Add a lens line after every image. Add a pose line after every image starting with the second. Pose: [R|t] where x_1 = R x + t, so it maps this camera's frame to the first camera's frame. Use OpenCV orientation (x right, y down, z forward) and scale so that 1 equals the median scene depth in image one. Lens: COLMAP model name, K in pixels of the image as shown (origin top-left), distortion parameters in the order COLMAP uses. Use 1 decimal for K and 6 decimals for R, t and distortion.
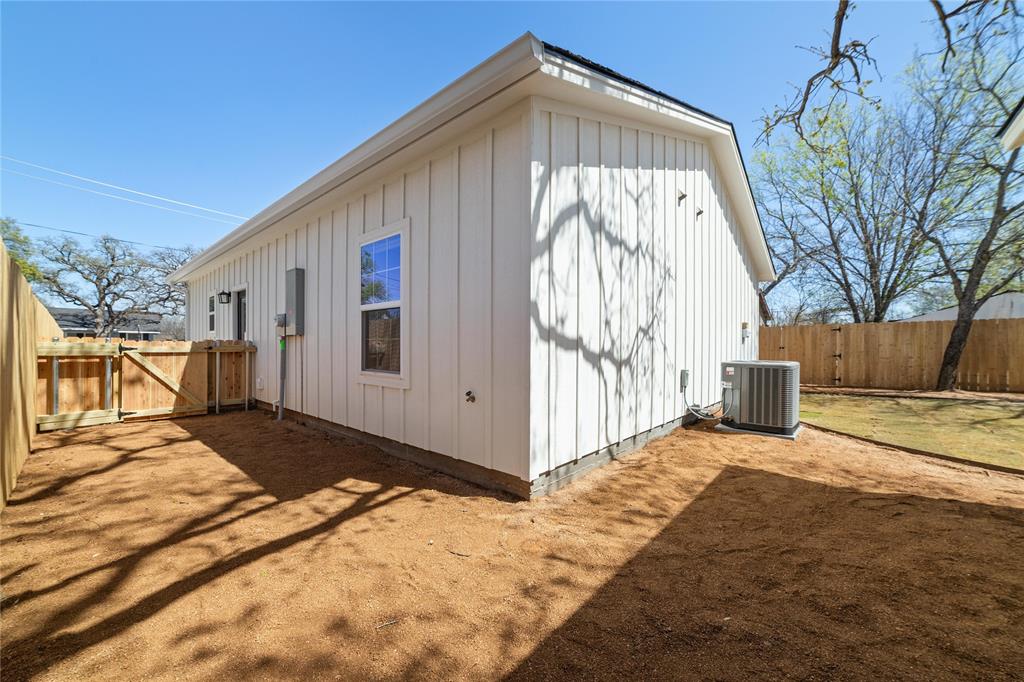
lens RADIAL K [[387.7, 0, 510.4], [0, 387.7, 344.5], [0, 0, 1]] dist [-0.002919, 0.000447]
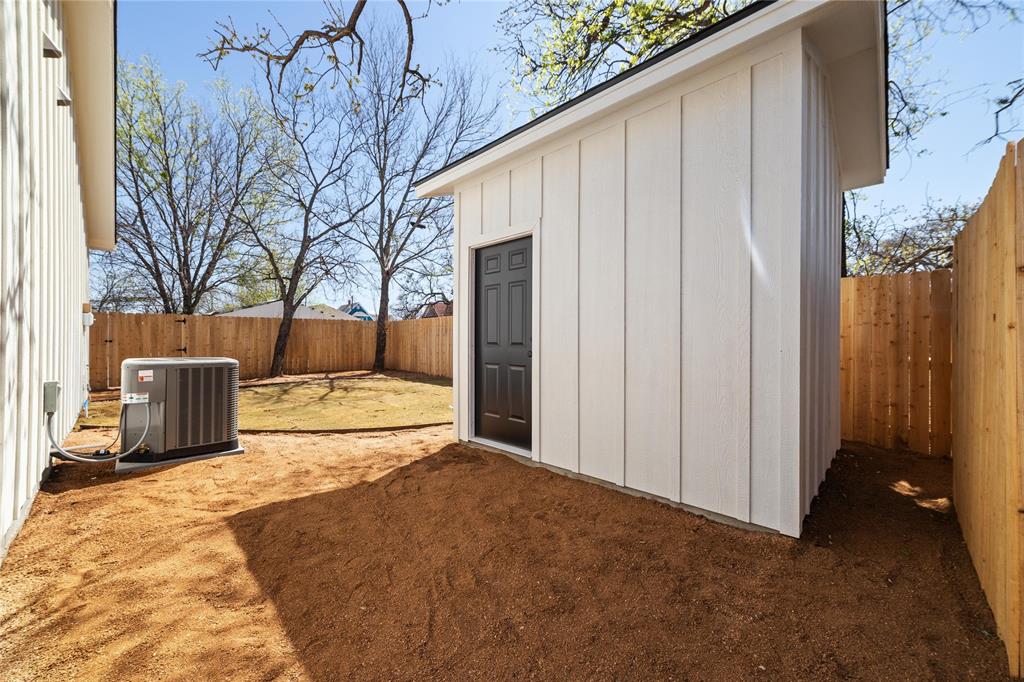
lens RADIAL K [[387.7, 0, 510.5], [0, 387.7, 339.1], [0, 0, 1]] dist [-0.002919, 0.000447]
pose [[0.044658, 0.002784, 0.998998, -0.061118], [-0.004125, 0.999988, -0.002603, 0.007137], [-0.998994, -0.004004, 0.044669, 0.425213]]
